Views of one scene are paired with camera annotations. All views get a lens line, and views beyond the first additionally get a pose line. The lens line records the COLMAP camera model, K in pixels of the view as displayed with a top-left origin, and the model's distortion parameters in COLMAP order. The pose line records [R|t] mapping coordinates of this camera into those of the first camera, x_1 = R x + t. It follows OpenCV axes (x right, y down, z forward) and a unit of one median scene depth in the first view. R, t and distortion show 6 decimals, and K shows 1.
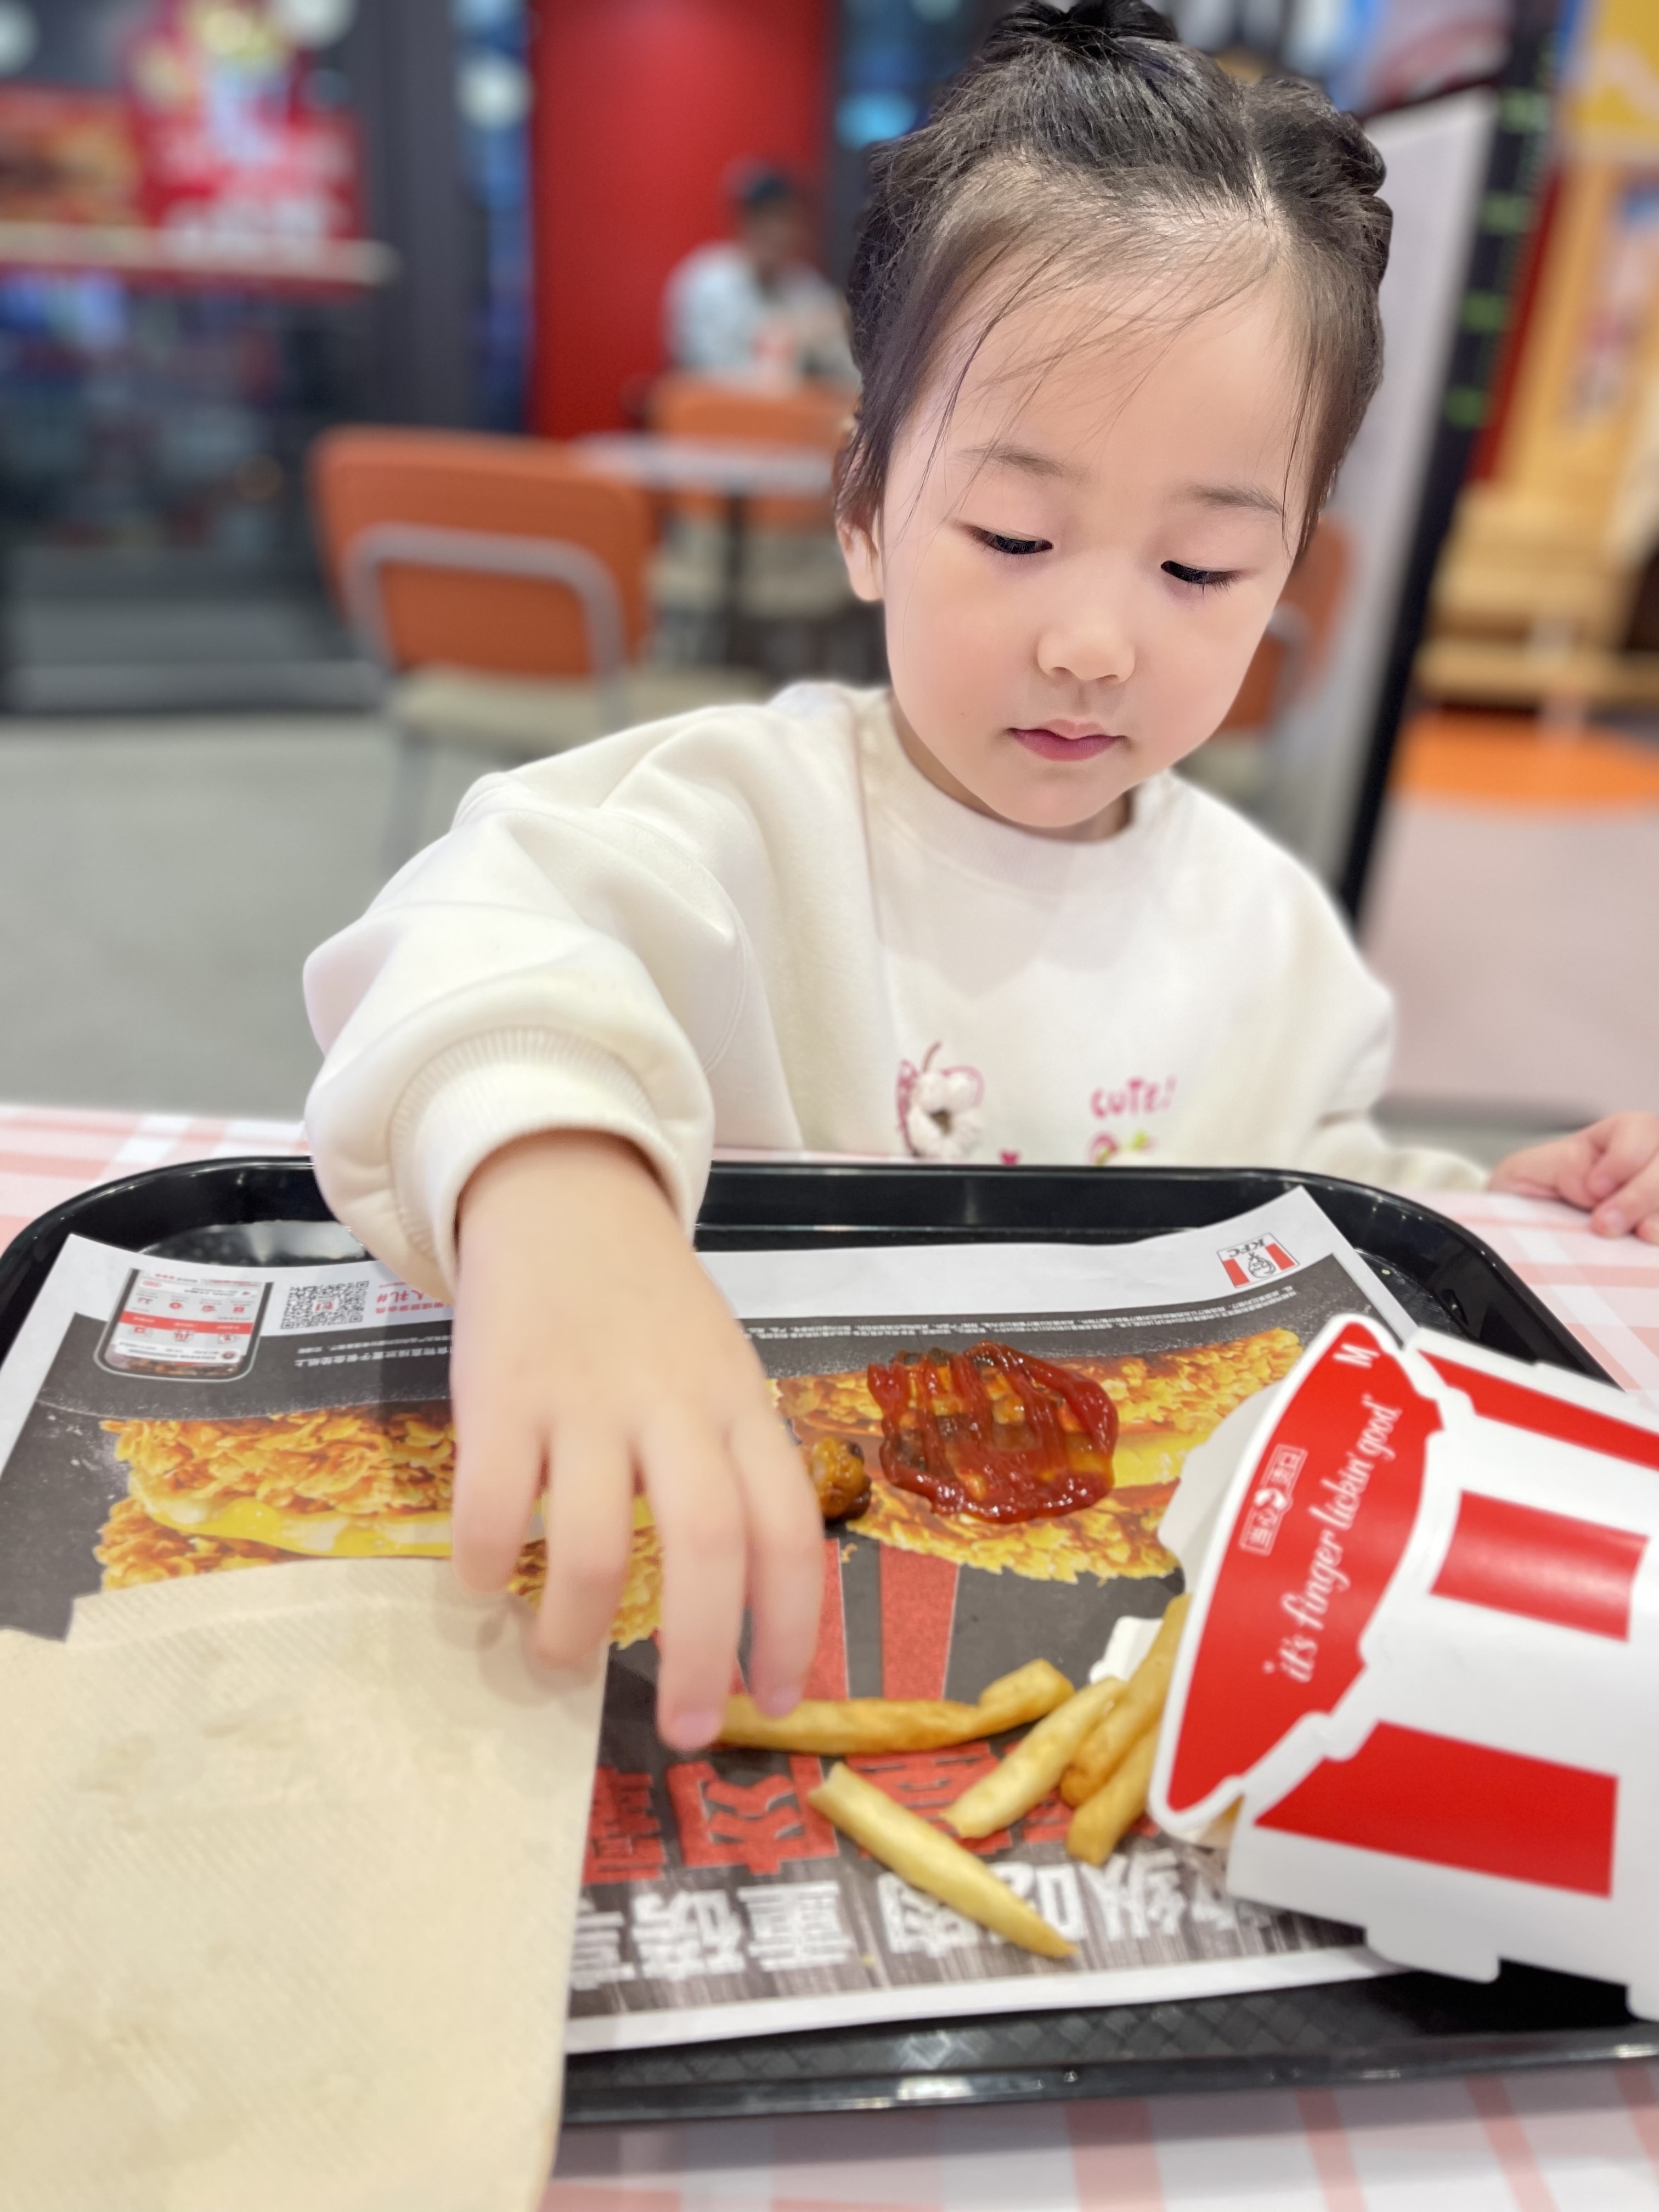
lens RADIAL K [[1678.9, 0, 831.1], [0, 1678.9, 1102.0], [0, 0, 1]] dist [0.046930, -0.050254]
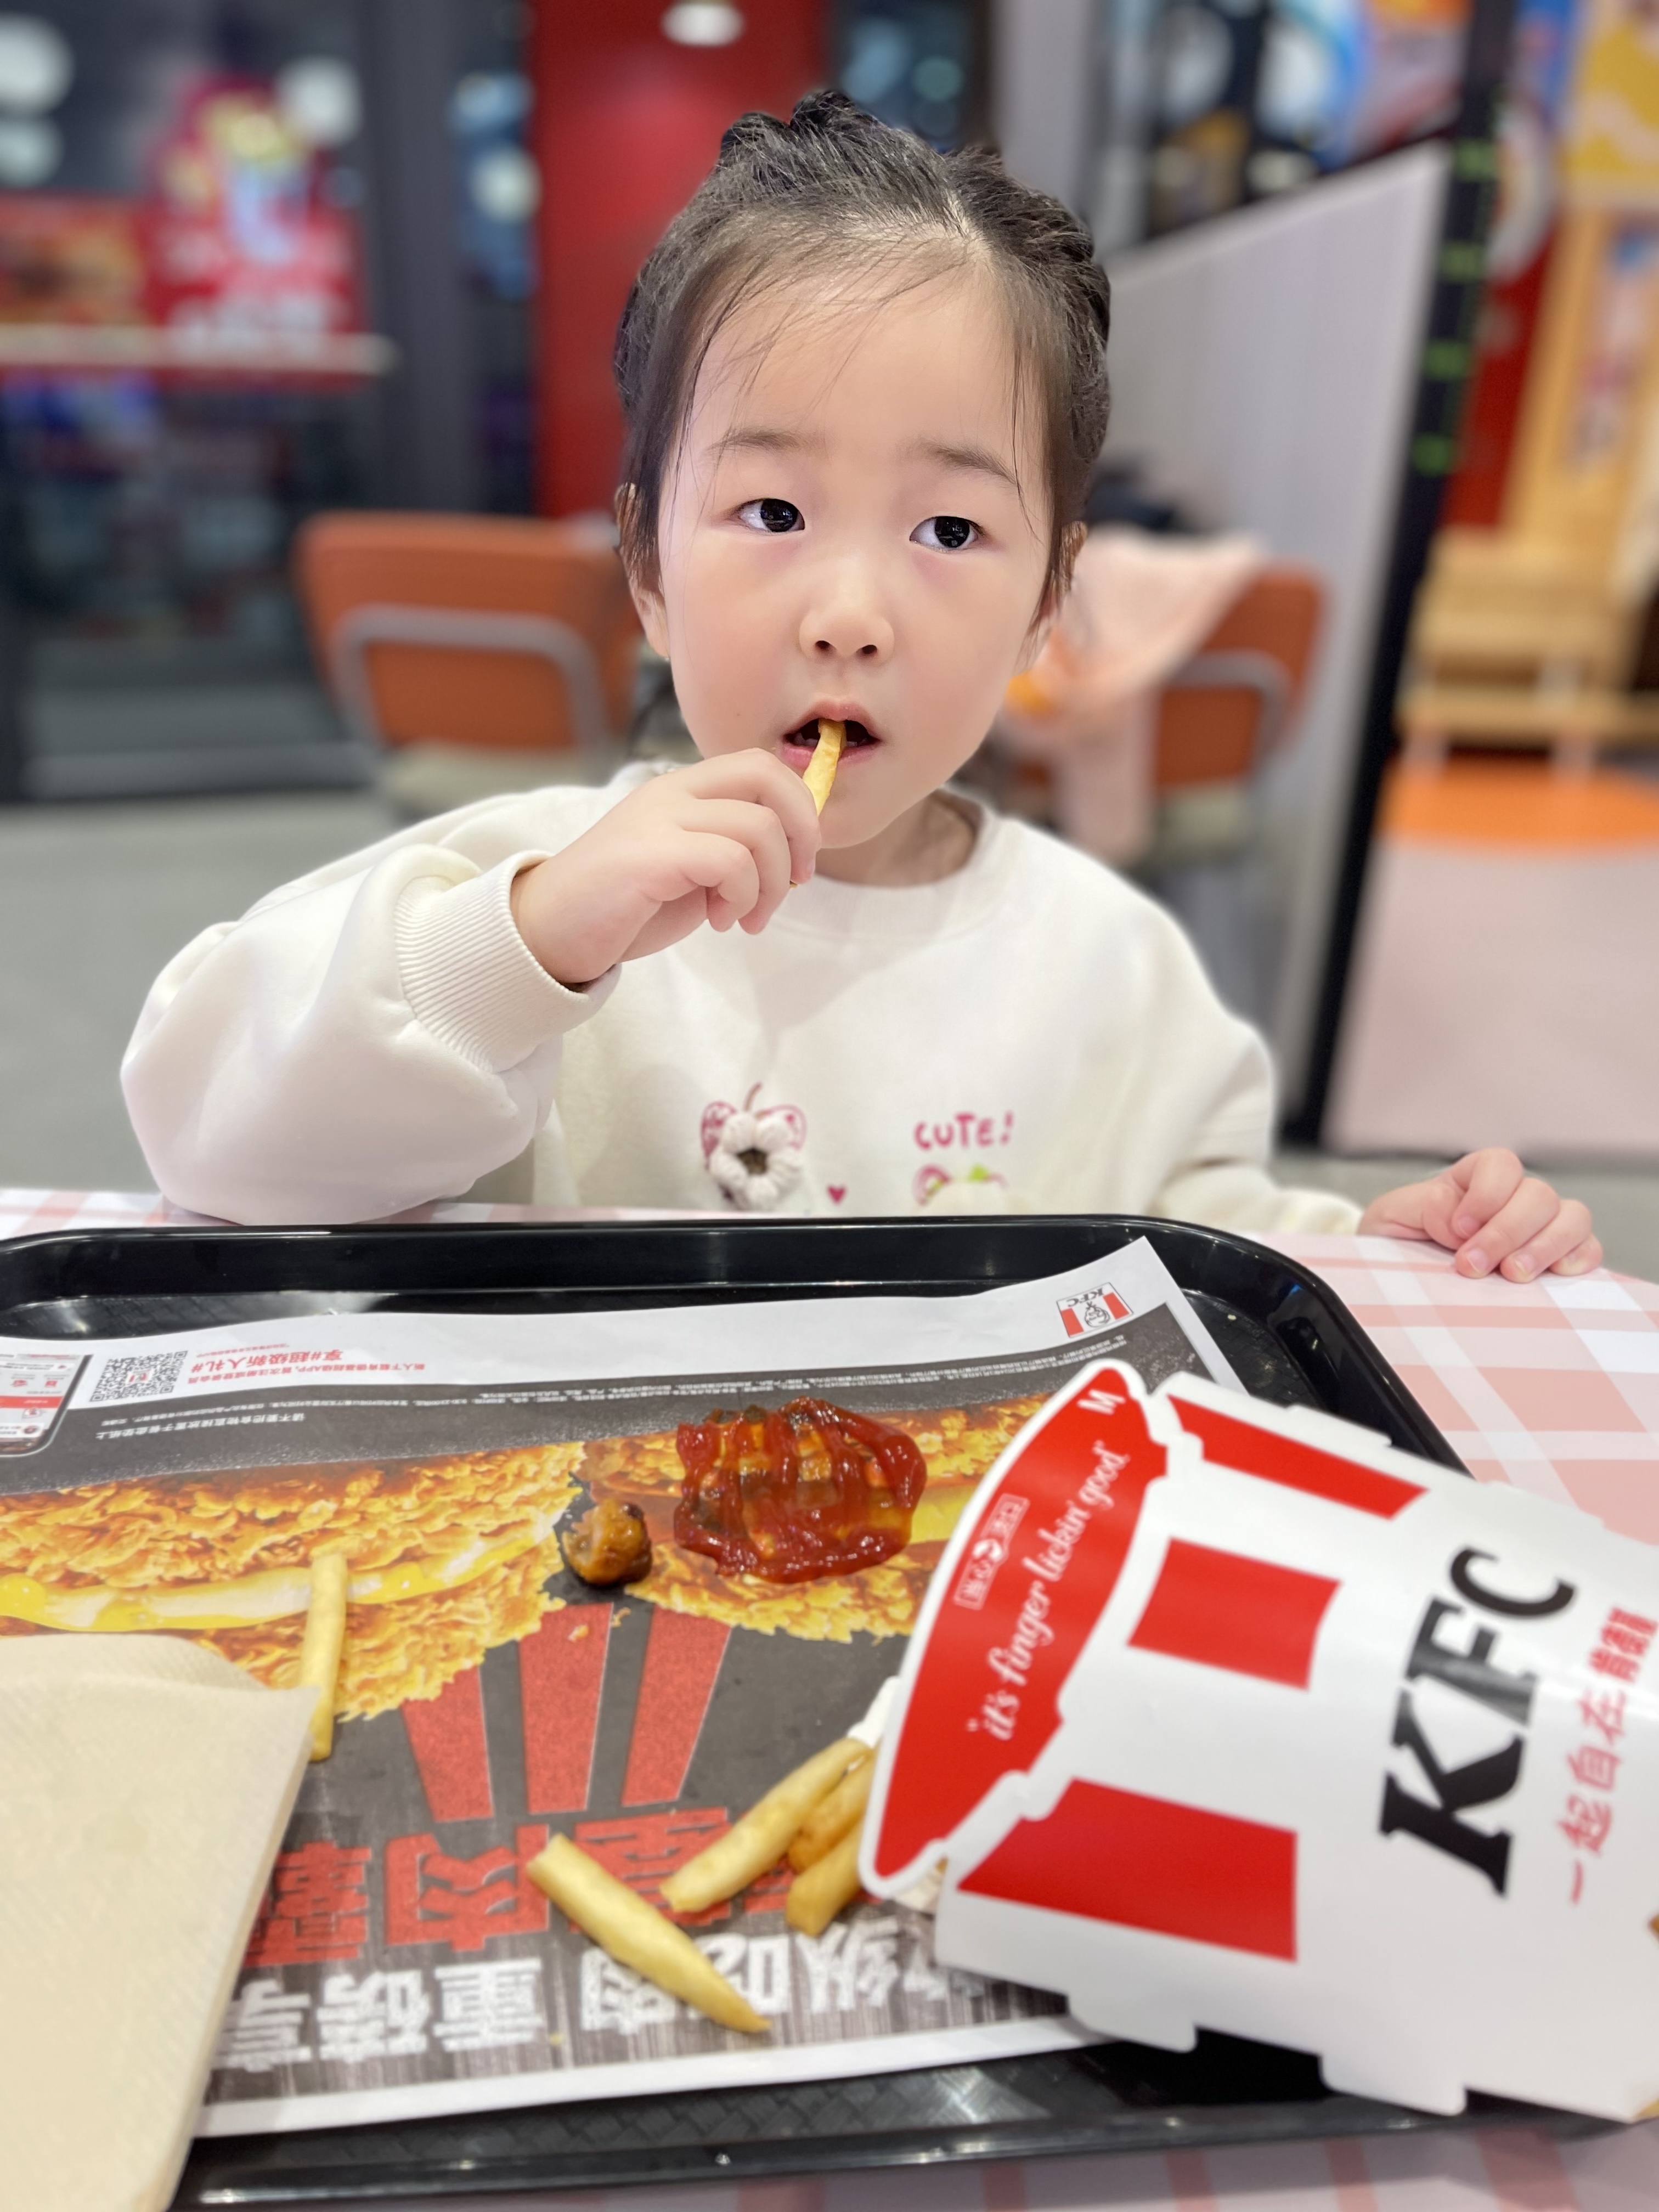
lens RADIAL K [[1678.9, 0, 828.9], [0, 1678.9, 1112.7], [0, 0, 1]] dist [0.046930, -0.050254]
pose [[0.999376, -0.026307, -0.023579, 0.155608], [0.025573, 0.999195, -0.030900, 0.007172], [0.024373, 0.030278, 0.999244, 0.011208]]
